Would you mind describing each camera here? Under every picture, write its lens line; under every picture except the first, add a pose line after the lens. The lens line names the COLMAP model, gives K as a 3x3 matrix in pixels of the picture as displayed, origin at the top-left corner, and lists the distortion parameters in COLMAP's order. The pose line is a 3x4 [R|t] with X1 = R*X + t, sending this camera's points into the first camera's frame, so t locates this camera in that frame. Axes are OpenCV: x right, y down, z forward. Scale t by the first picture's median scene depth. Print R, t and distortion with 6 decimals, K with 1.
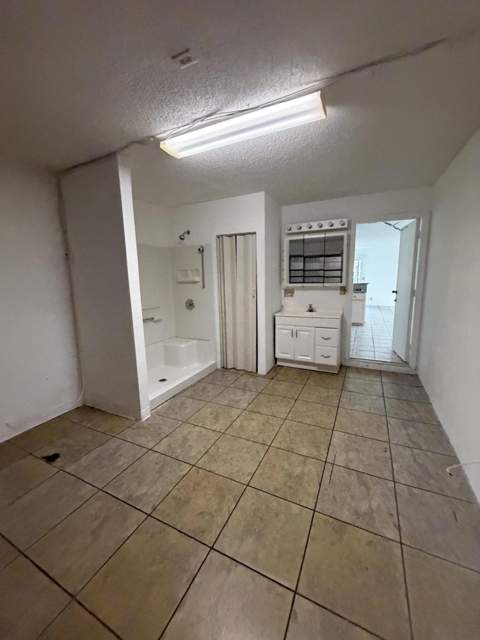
lens RADIAL K [[257.1, 0, 239.8], [0, 257.1, 317.1], [0, 0, 1]] dist [0.001340, 0.000271]
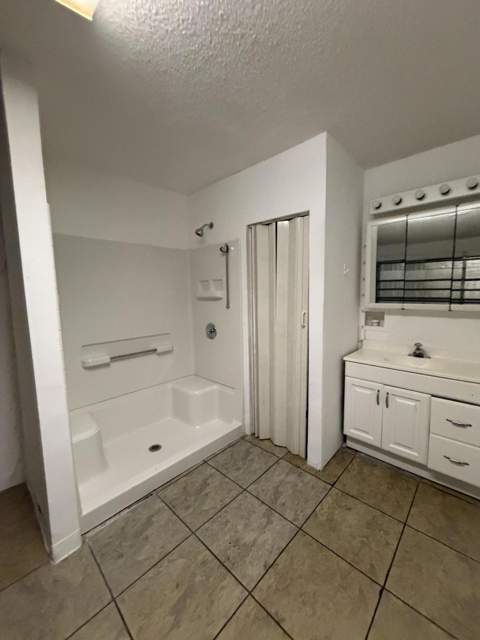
lens RADIAL K [[257.1, 0, 239.8], [0, 257.1, 317.1], [0, 0, 1]] dist [0.001340, 0.000271]
pose [[0.953603, 0.035015, -0.299023, 0.083536], [-0.048793, 0.998058, -0.038735, -0.066381], [0.297086, 0.051528, 0.953459, 0.394298]]
